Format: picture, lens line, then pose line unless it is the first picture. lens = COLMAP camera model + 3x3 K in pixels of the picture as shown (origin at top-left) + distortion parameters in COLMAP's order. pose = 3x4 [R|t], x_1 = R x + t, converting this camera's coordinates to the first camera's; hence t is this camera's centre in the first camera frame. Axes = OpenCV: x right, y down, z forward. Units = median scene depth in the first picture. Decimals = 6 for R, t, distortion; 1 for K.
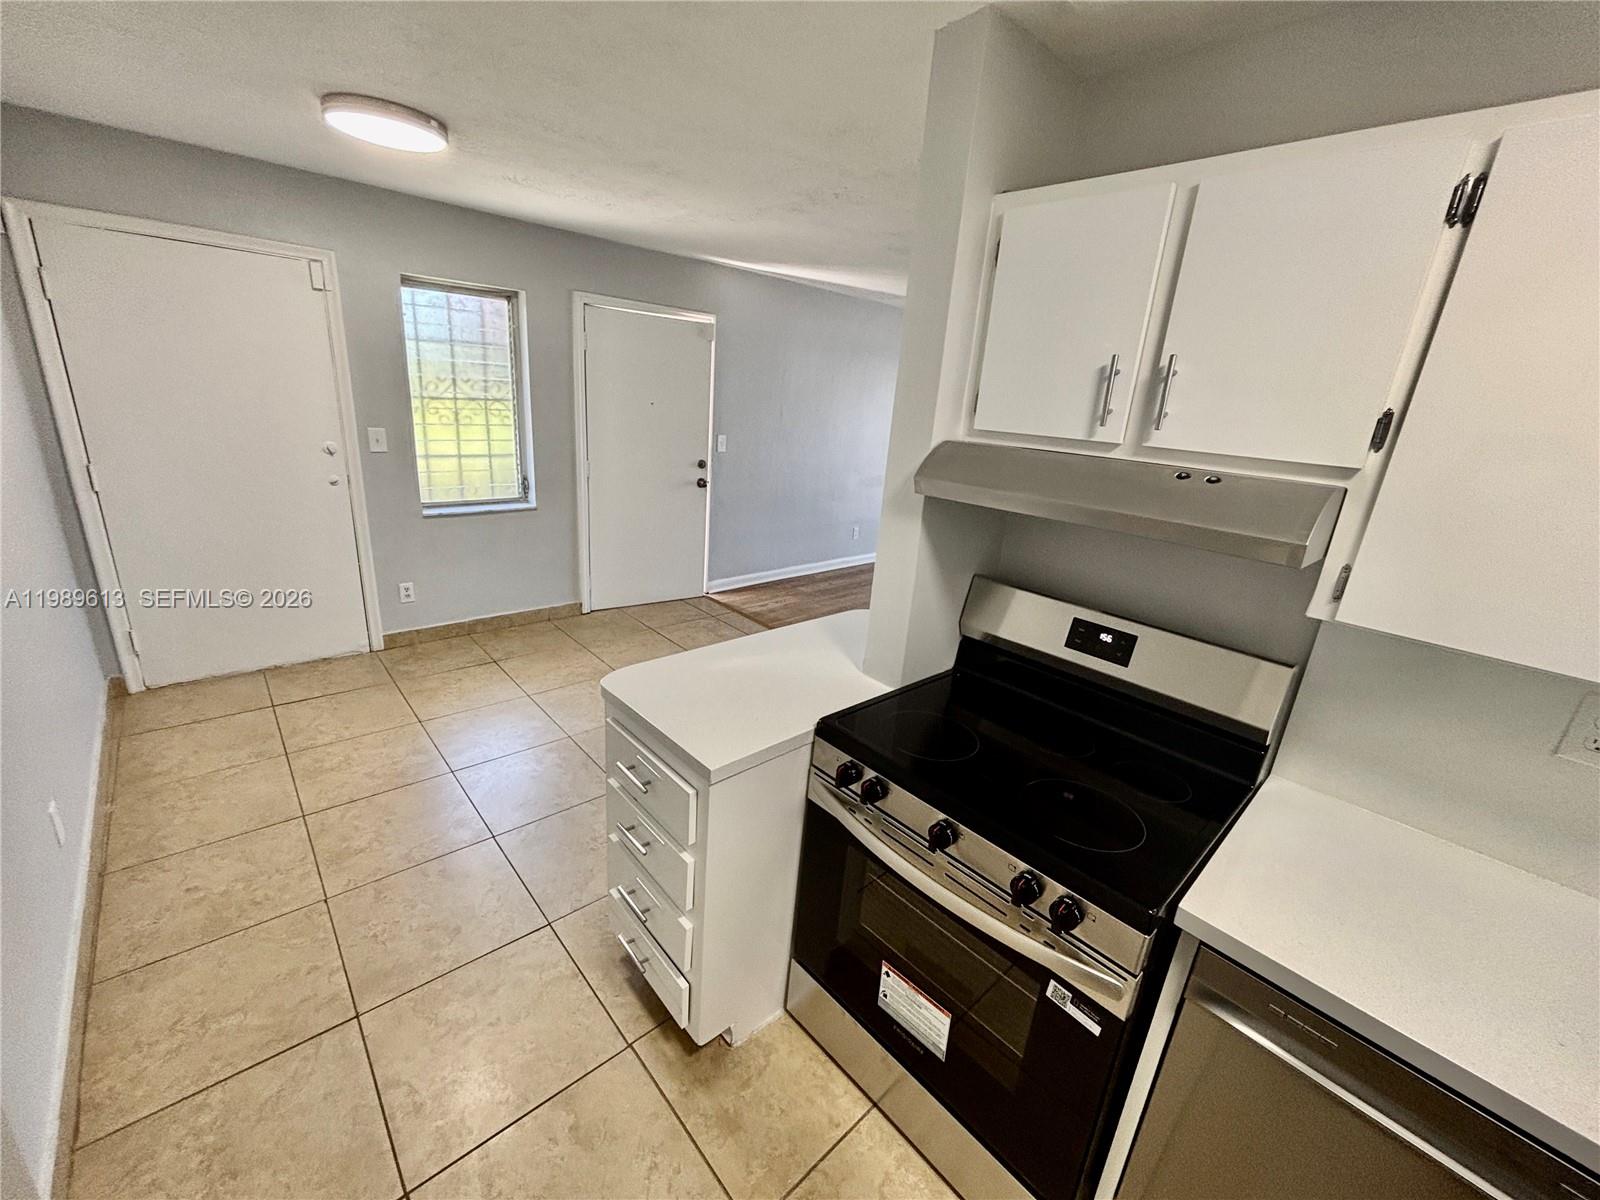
lens RADIAL K [[647.2, 0, 803.9], [0, 647.2, 597.6], [0, 0, 1]] dist [0.000878, 0.000373]
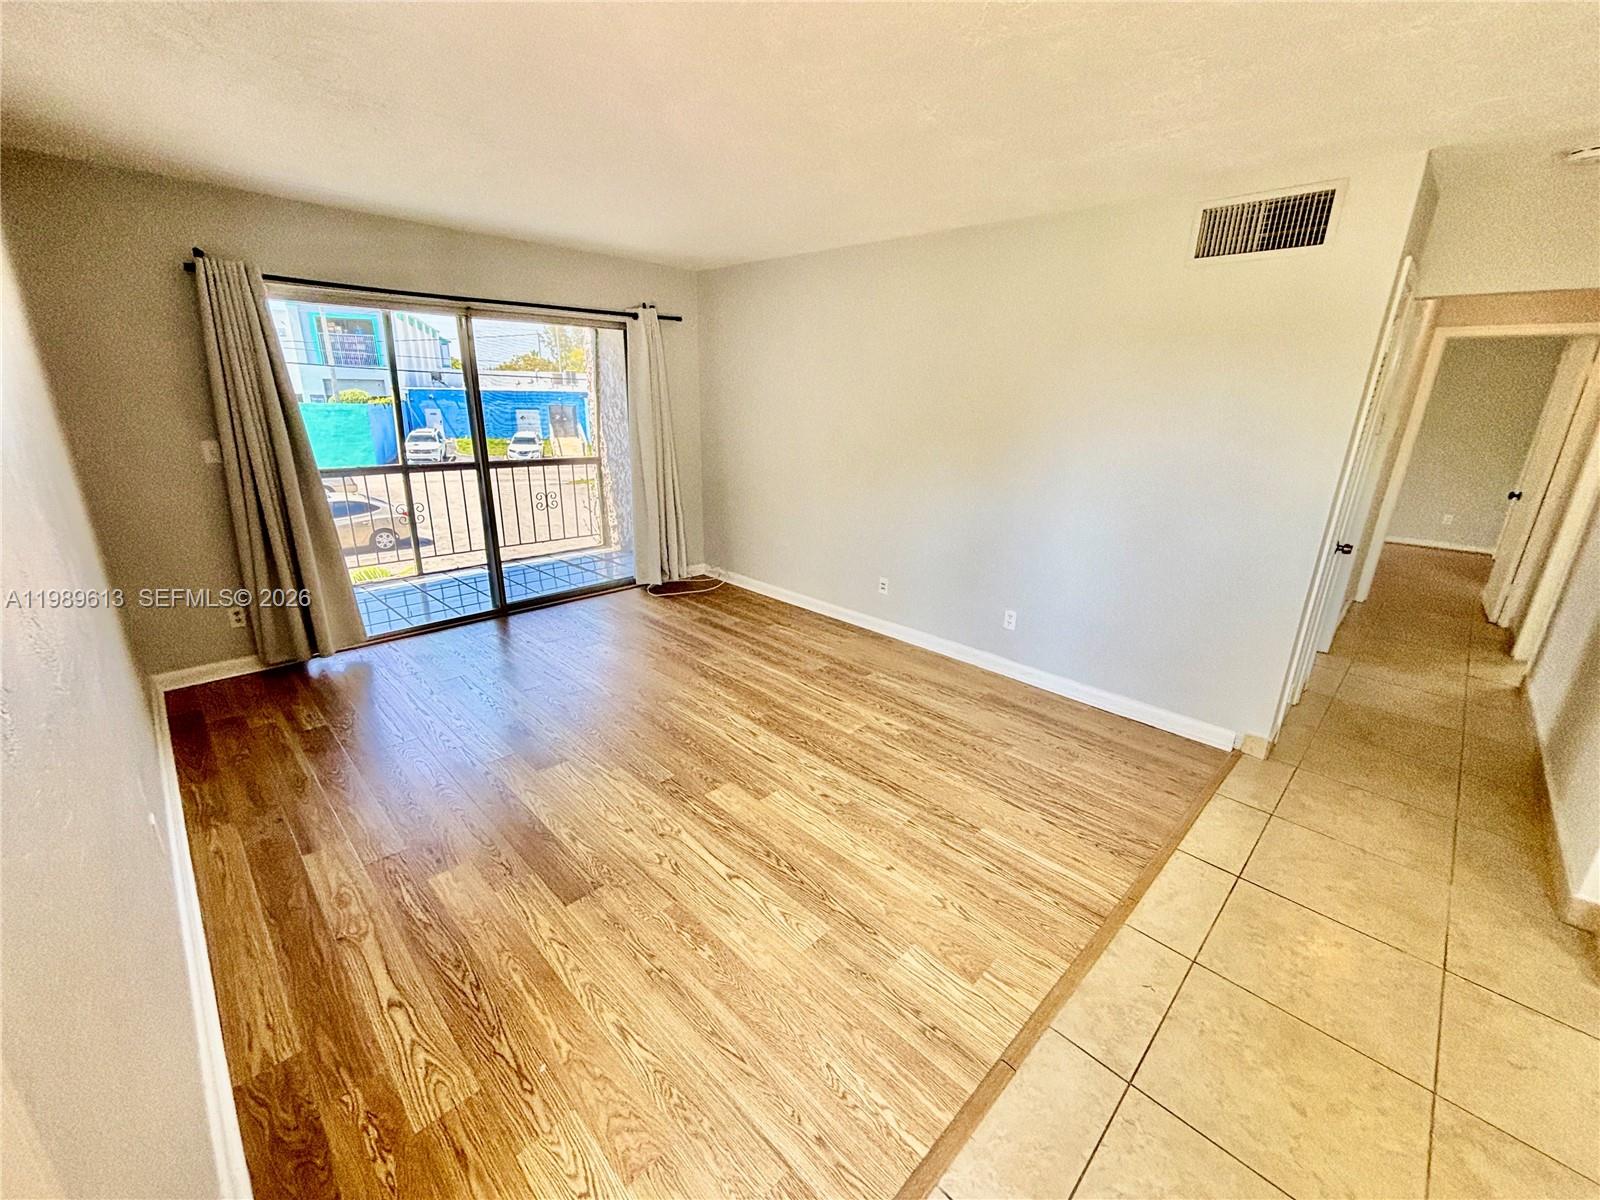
lens RADIAL K [[647.2, 0, 795.9], [0, 647.2, 594.3], [0, 0, 1]] dist [0.000878, 0.000373]
pose [[-0.030438, -0.370221, 0.928445, -0.598220], [0.282986, 0.887679, 0.363243, -0.864419], [-0.958641, 0.273793, 0.077748, 2.731360]]
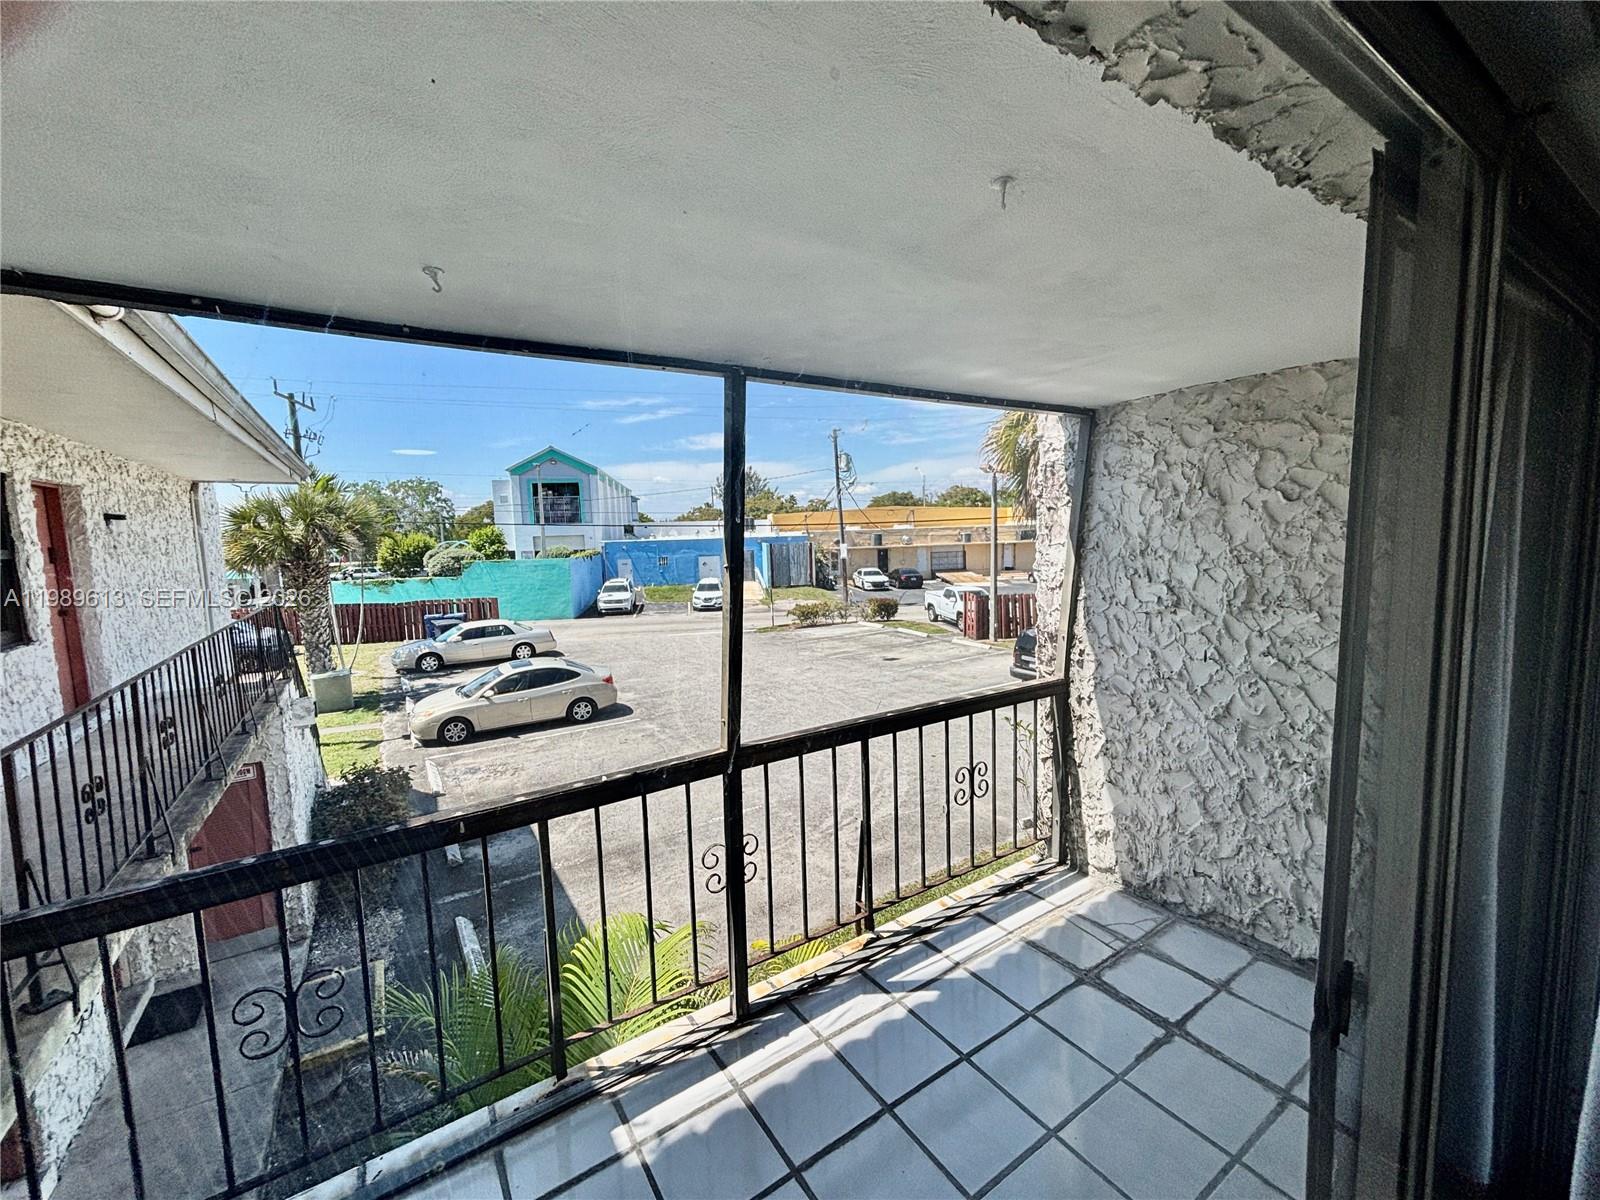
lens RADIAL K [[647.2, 0, 806.3], [0, 647.2, 601.6], [0, 0, 1]] dist [0.000878, 0.000373]
pose [[0.171257, -0.187977, 0.967127, 1.675166], [0.341468, 0.932111, 0.120705, -1.216192], [-0.924159, 0.309571, 0.223819, 4.251589]]
